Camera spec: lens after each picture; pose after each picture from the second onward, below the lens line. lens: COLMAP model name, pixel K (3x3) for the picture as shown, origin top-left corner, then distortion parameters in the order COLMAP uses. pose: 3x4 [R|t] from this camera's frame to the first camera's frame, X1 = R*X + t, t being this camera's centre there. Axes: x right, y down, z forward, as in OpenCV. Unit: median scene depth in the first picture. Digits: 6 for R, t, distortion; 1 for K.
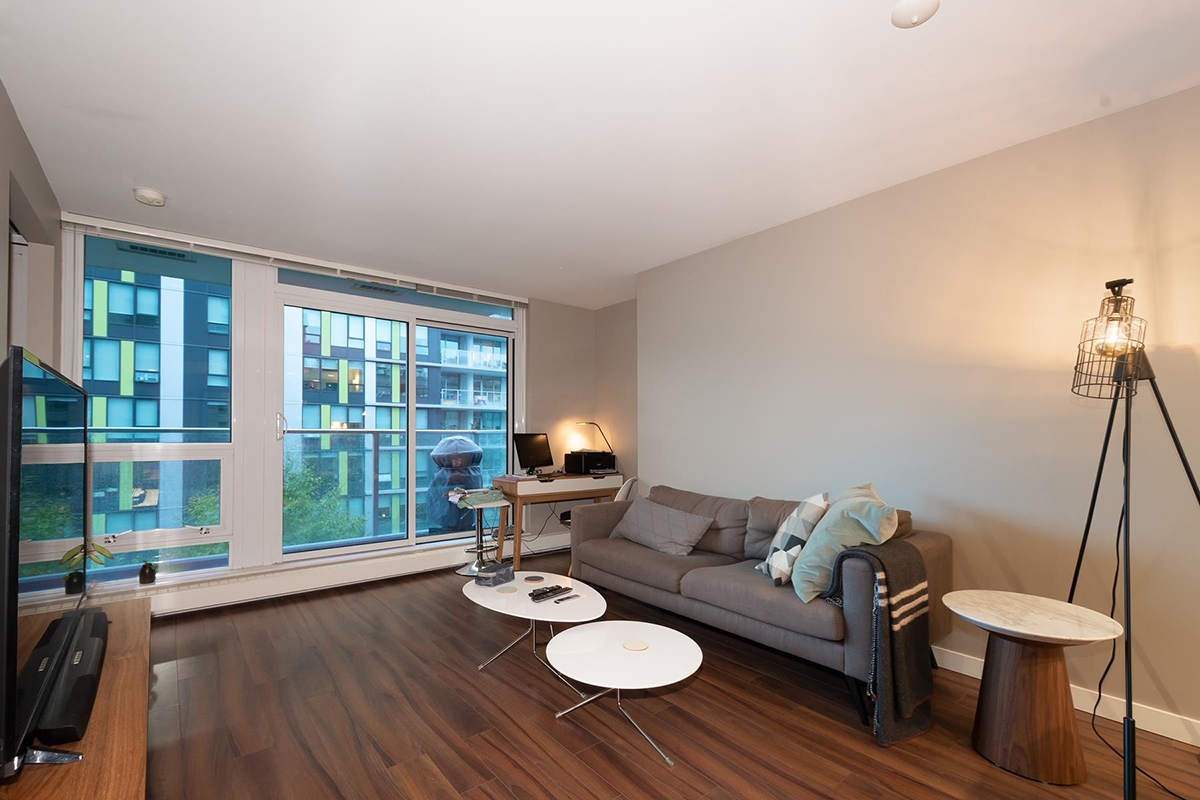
lens RADIAL K [[522.2, 0, 589.4], [0, 522.2, 425.6], [0, 0, 1]] dist [0.007579, -0.002853]
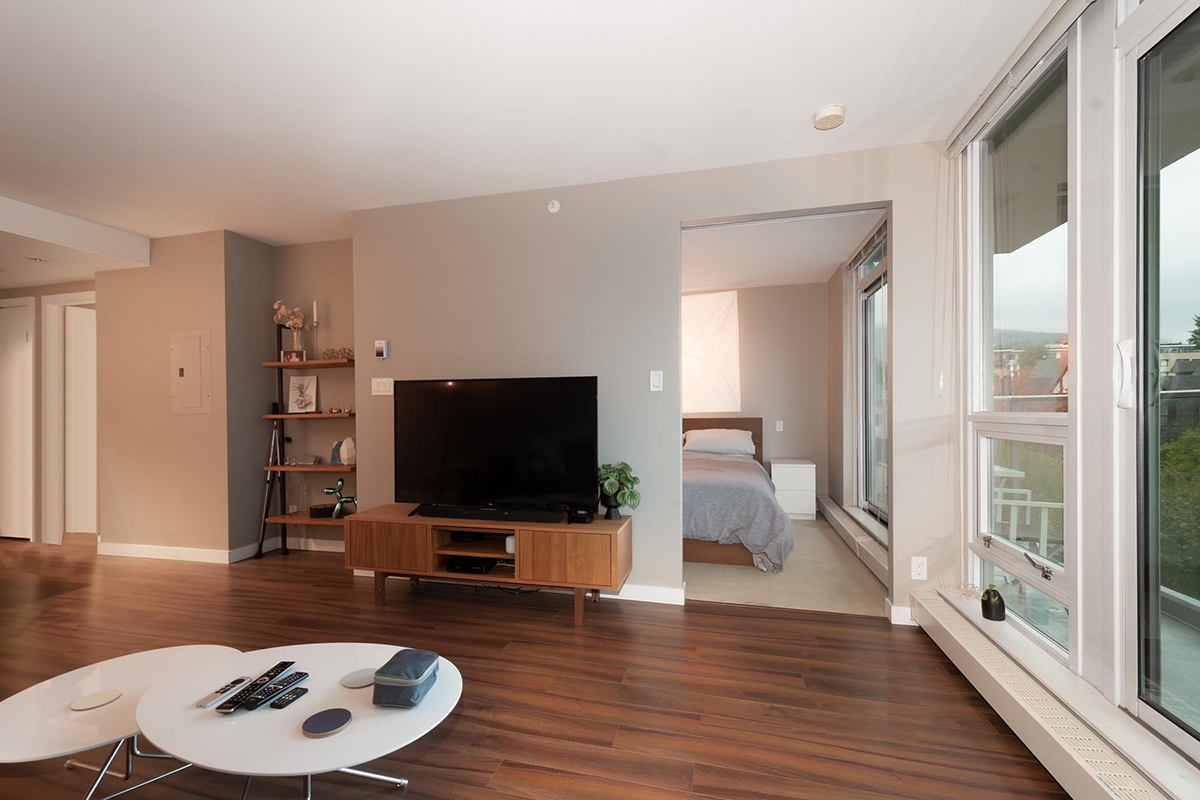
lens RADIAL K [[522.2, 0, 585.8], [0, 522.2, 412.5], [0, 0, 1]] dist [0.007579, -0.002853]
pose [[-0.810918, 0.004733, -0.585140, -0.012159], [0.014818, 0.999813, -0.012448, 0.021097], [0.584972, -0.018765, -0.810837, 0.777871]]
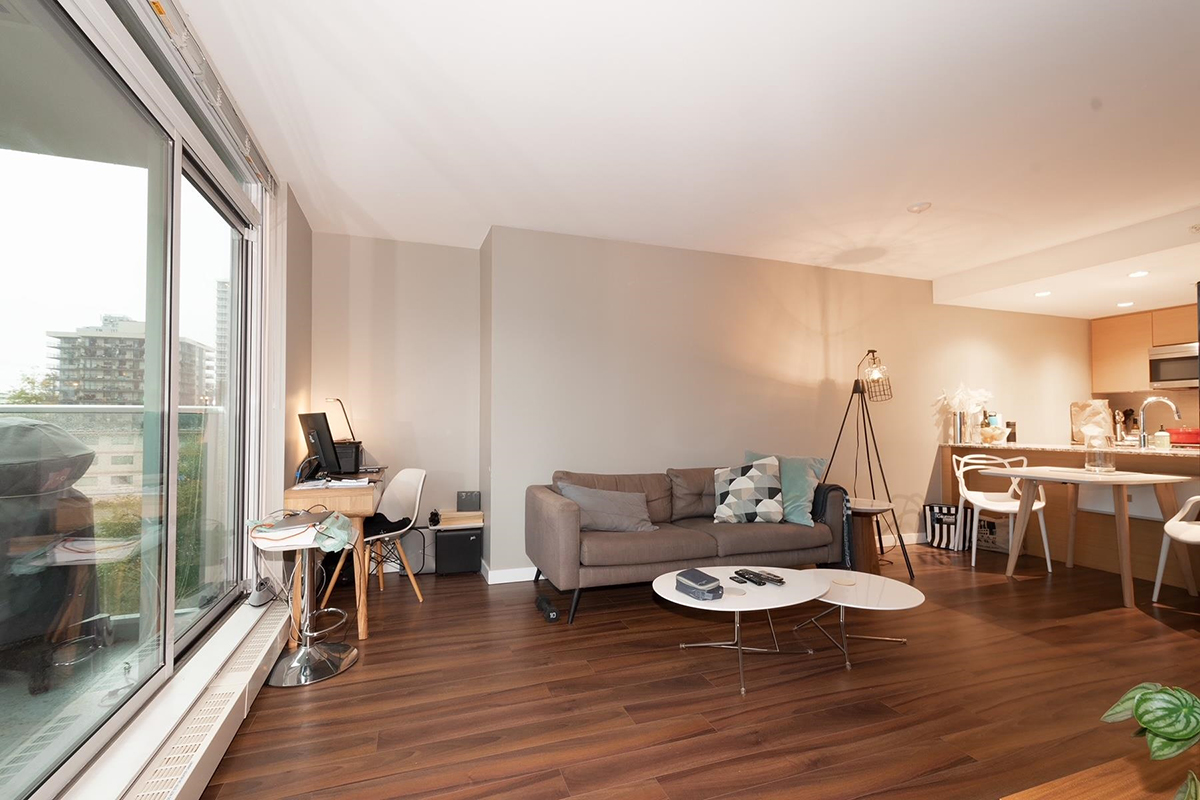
lens RADIAL K [[522.2, 0, 591.2], [0, 522.2, 415.5], [0, 0, 1]] dist [0.007579, -0.002853]
pose [[0.338450, 0.013277, 0.940891, -0.516016], [-0.014956, 0.999850, -0.008729, 0.016054], [-0.940866, -0.011117, 0.338597, 0.455007]]
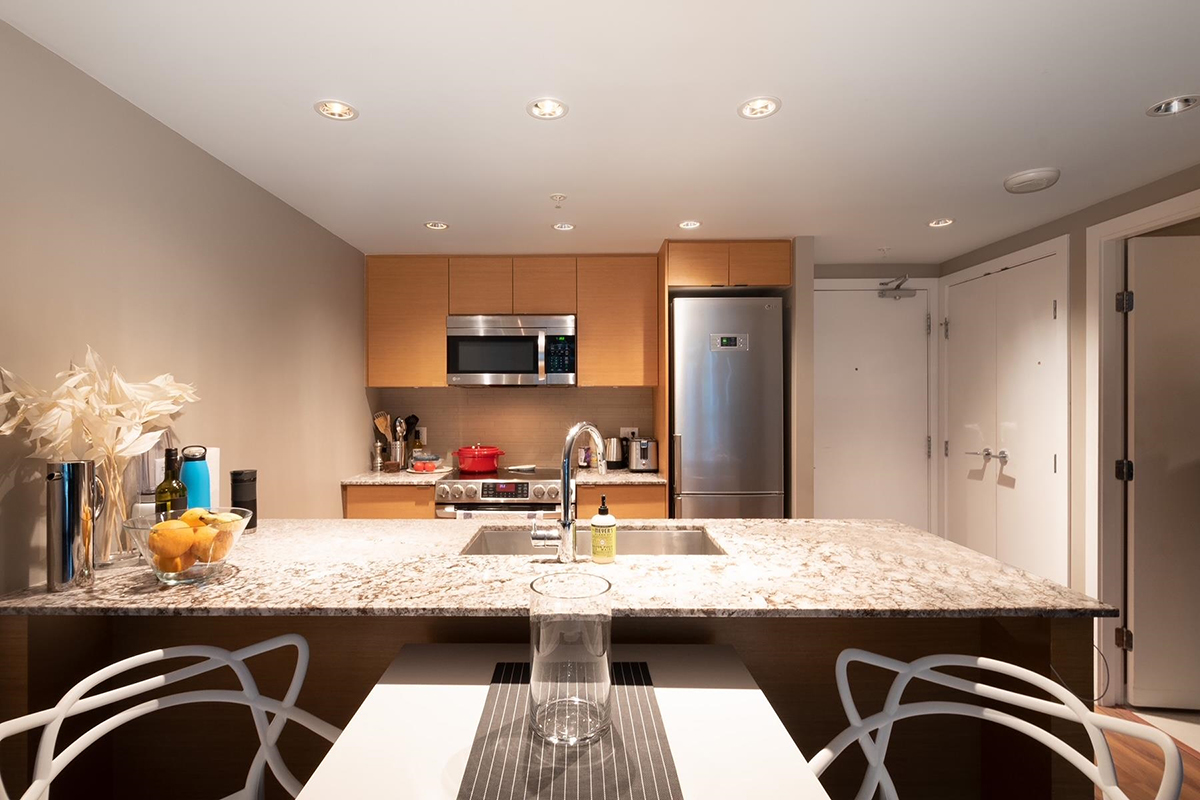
lens RADIAL K [[586.8, 0, 584.4], [0, 586.8, 399.2], [0, 0, 1]] dist [-0.003061, -0.000671]
pose [[-0.774868, -0.003272, 0.632115, 0.221429], [-0.012325, 0.999875, -0.009933, -0.036607], [-0.632003, -0.015488, -0.774811, 0.217346]]
